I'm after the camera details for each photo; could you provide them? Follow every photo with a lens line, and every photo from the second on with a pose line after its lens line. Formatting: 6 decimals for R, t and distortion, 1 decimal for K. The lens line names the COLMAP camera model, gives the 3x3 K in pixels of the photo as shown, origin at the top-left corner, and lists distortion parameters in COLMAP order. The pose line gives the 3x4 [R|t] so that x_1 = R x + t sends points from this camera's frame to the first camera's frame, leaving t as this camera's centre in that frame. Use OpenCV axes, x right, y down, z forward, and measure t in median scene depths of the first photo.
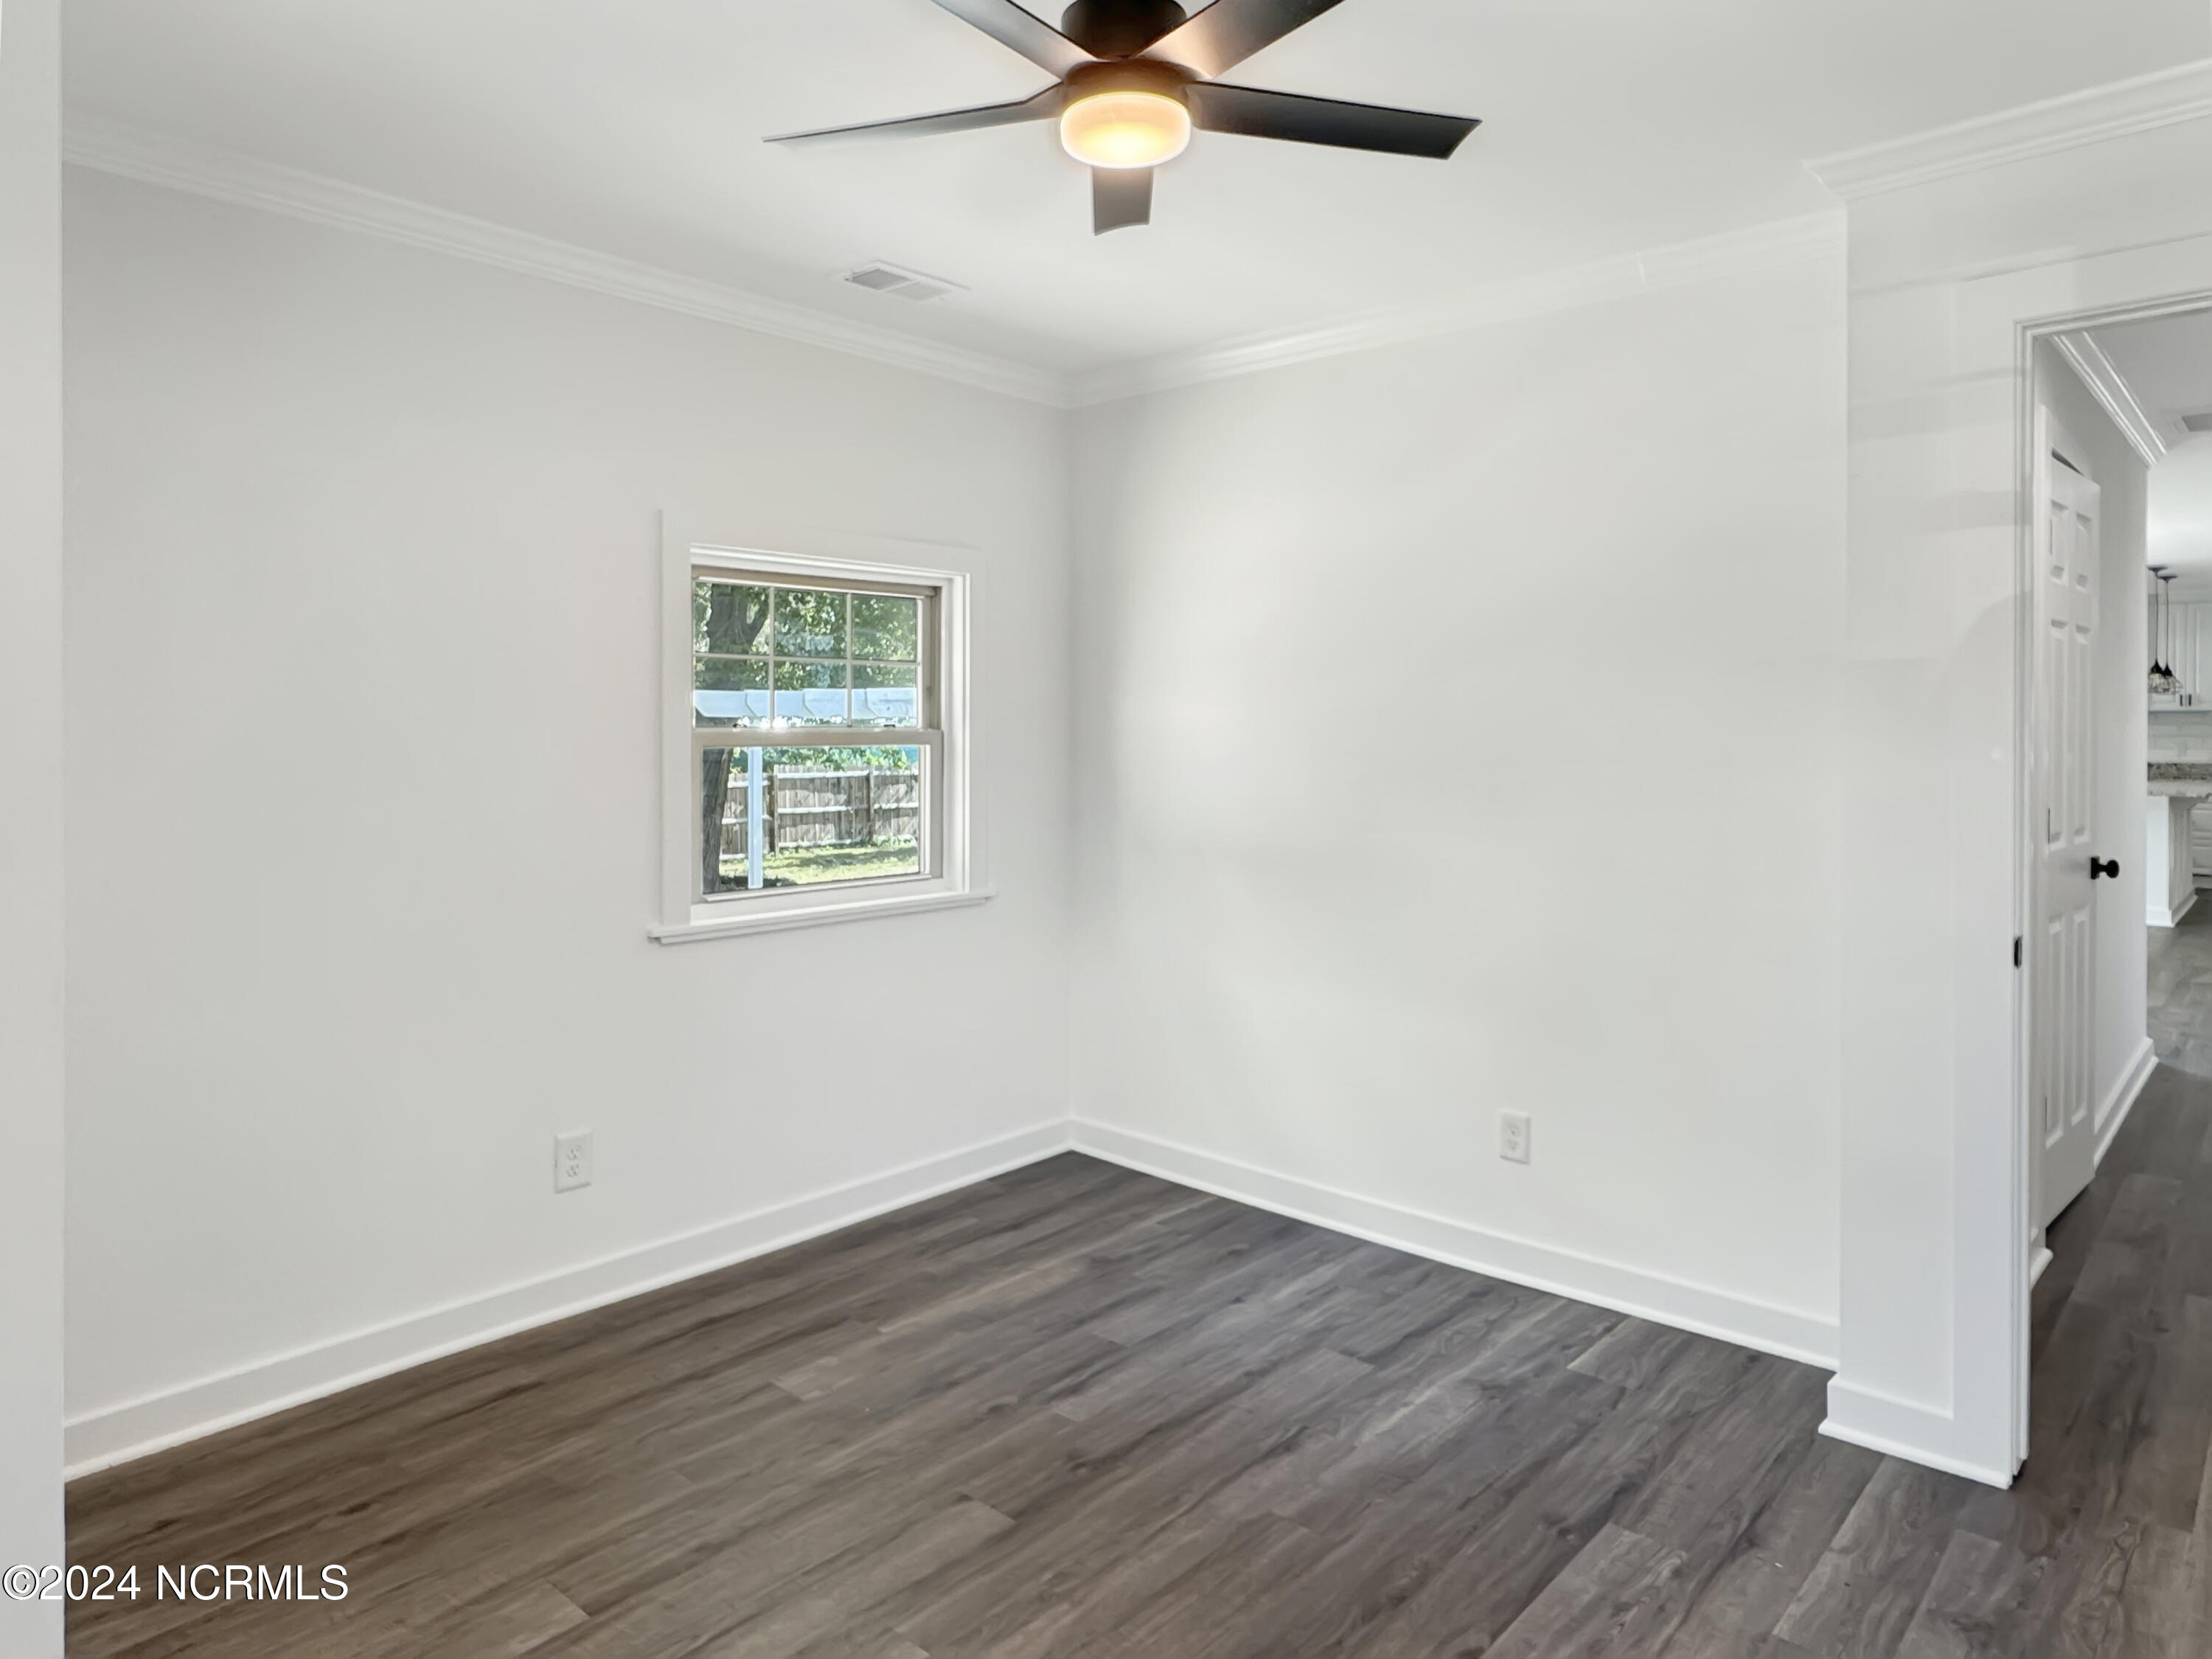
lens RADIAL K [[1366.5, 0, 1106.1], [0, 1366.5, 789.7], [0, 0, 1]] dist [-0.003520, 0.000092]
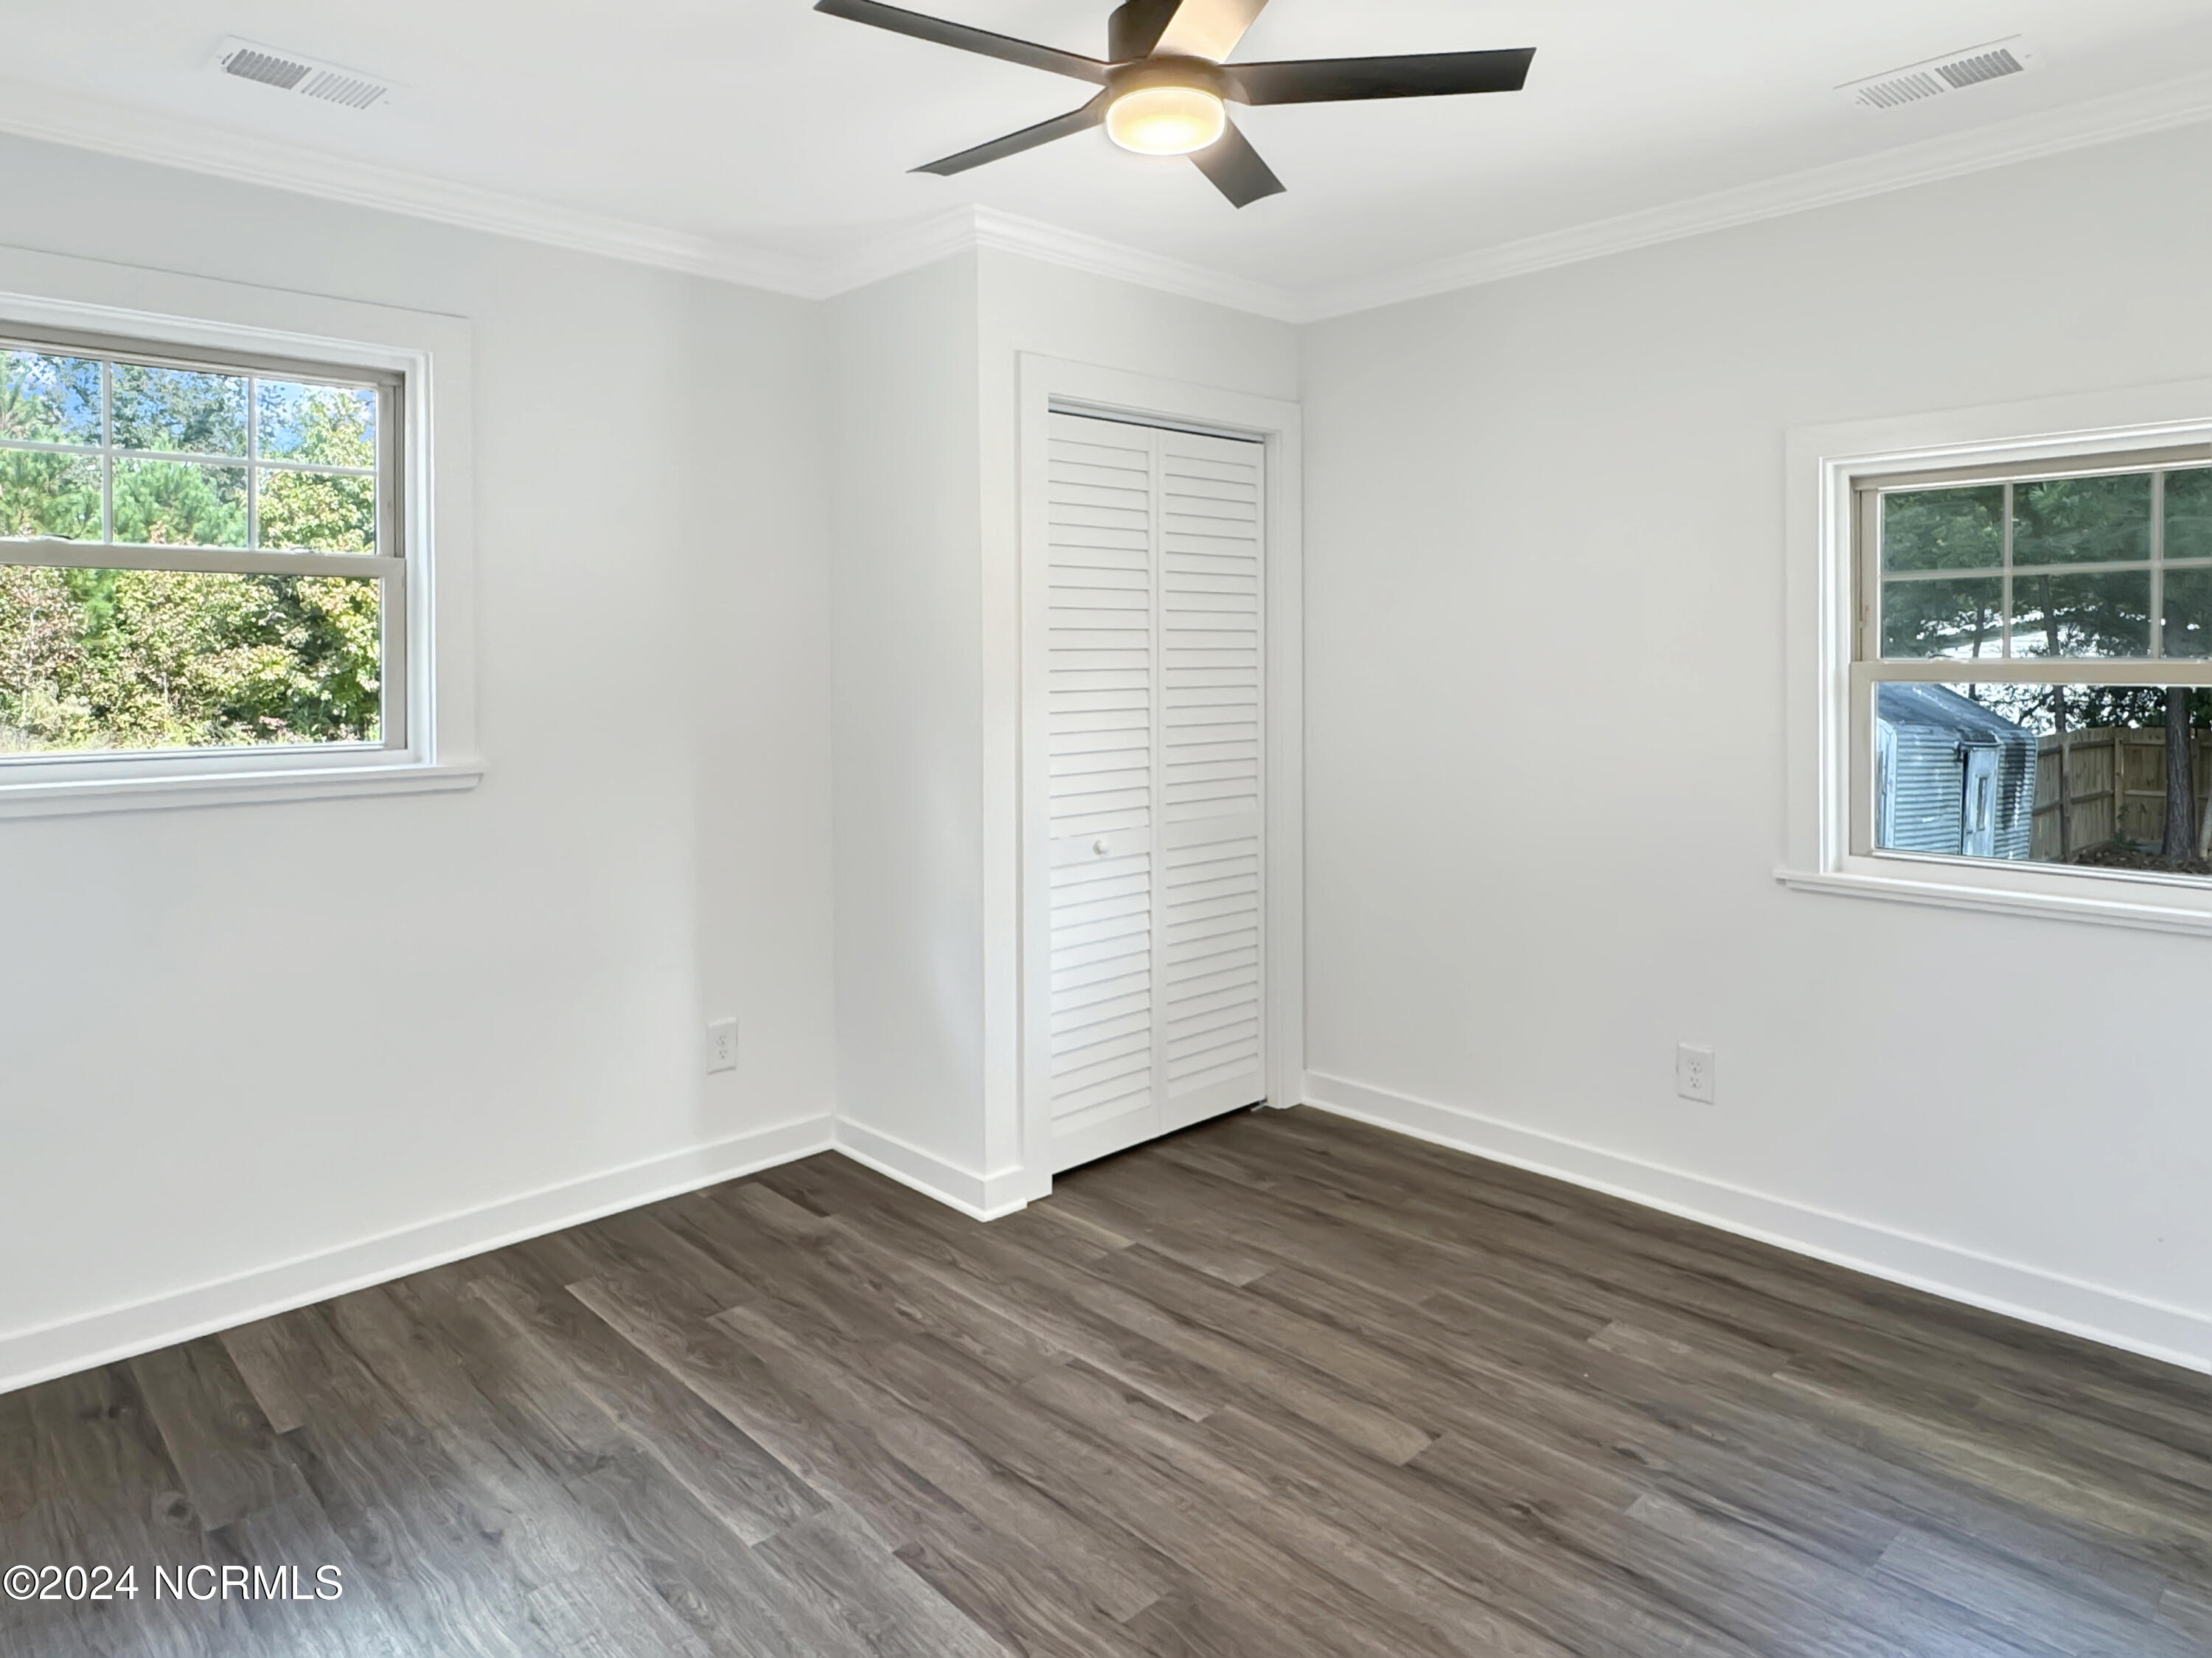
lens RADIAL K [[1351.7, 0, 1106.0], [0, 1351.7, 829.0], [0, 0, 1]] dist [-0.002049, -0.000599]
pose [[-0.067510, 0.129245, -0.989312, 0.740402], [-0.044201, 0.990213, 0.132379, -0.032852], [0.996739, 0.052666, -0.061136, 0.715783]]
